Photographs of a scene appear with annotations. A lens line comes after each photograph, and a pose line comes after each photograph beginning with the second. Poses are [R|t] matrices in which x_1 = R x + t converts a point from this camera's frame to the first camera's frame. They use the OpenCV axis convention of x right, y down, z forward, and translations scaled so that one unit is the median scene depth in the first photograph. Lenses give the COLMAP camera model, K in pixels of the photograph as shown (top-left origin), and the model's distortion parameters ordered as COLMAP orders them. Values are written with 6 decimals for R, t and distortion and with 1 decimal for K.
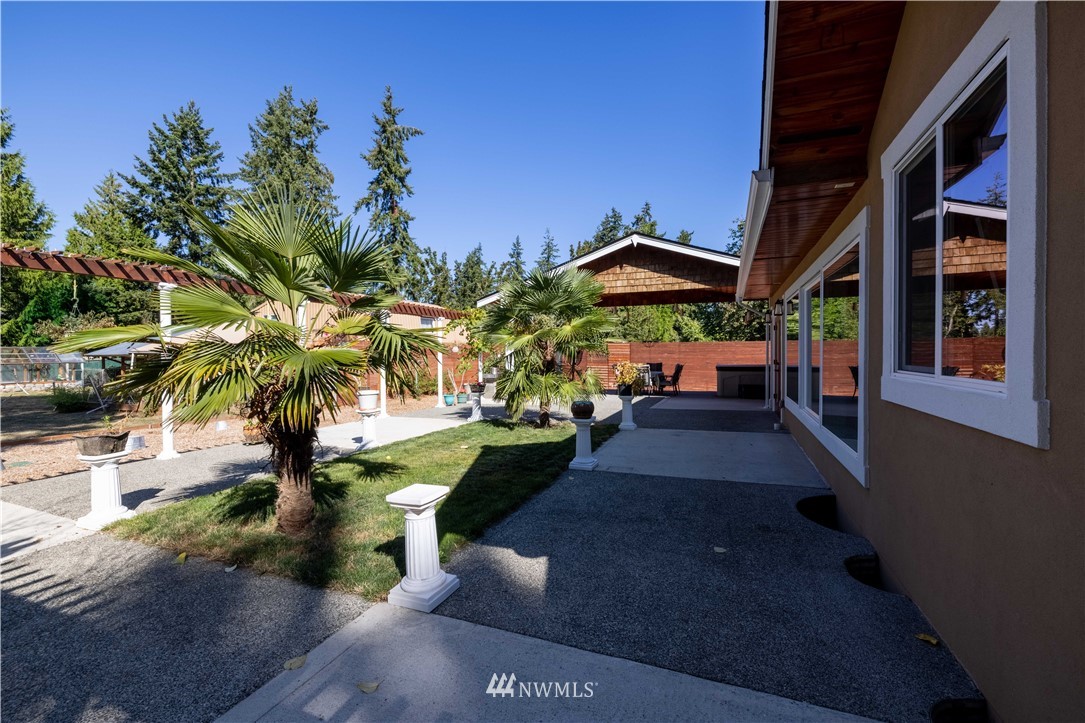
lens RADIAL K [[444.0, 0, 547.4], [0, 444.0, 362.7], [0, 0, 1]] dist [-0.000227, 0.000740]
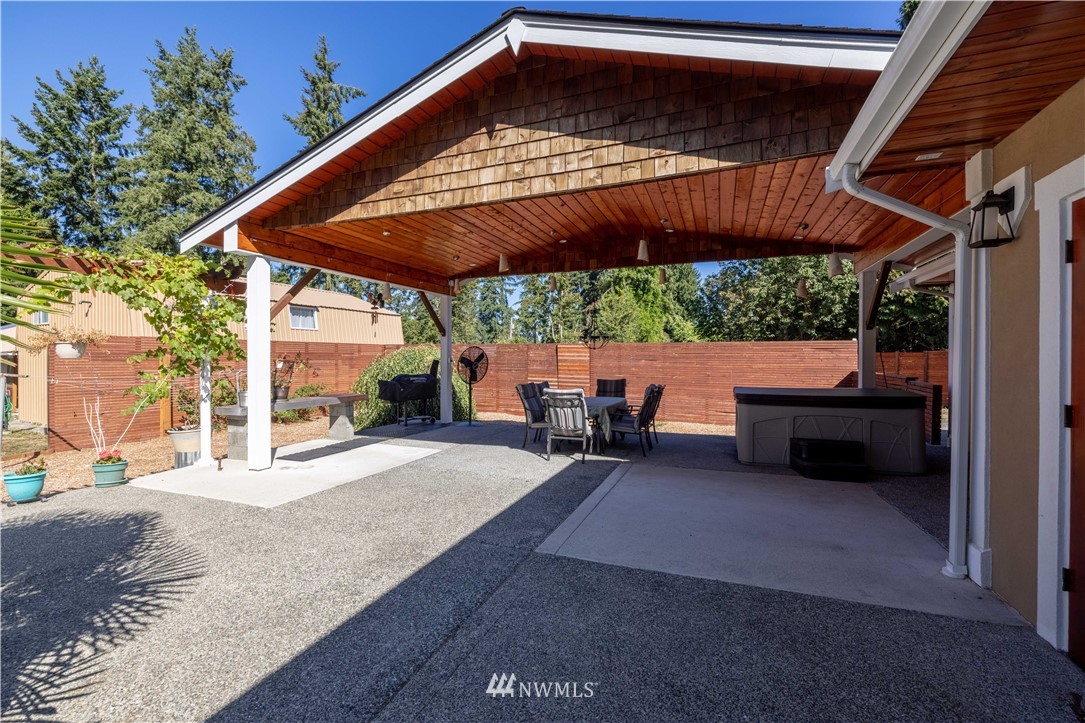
lens RADIAL K [[444.0, 0, 548.6], [0, 444.0, 363.5], [0, 0, 1]] dist [-0.000227, 0.000740]
pose [[0.999851, 0.003821, 0.016810, 0.054422], [-0.003702, 0.999968, -0.007113, -0.004812], [-0.016837, 0.007049, 0.999833, 0.163682]]
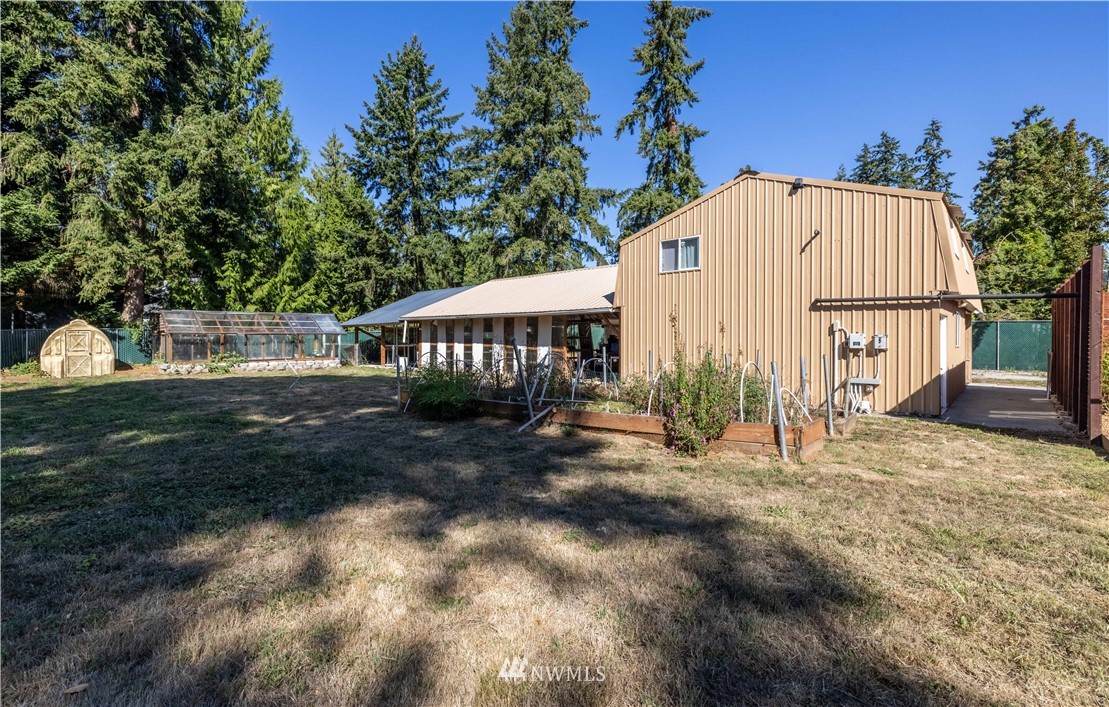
lens RADIAL K [[485.8, 0, 545.8], [0, 485.8, 345.1], [0, 0, 1]] dist [0.001257, 0.000027]
pose [[0.955698, 0.010075, -0.294175, -0.305713], [-0.012221, 0.999910, -0.005460, 0.012294], [0.294094, 0.008813, 0.955736, 0.201375]]
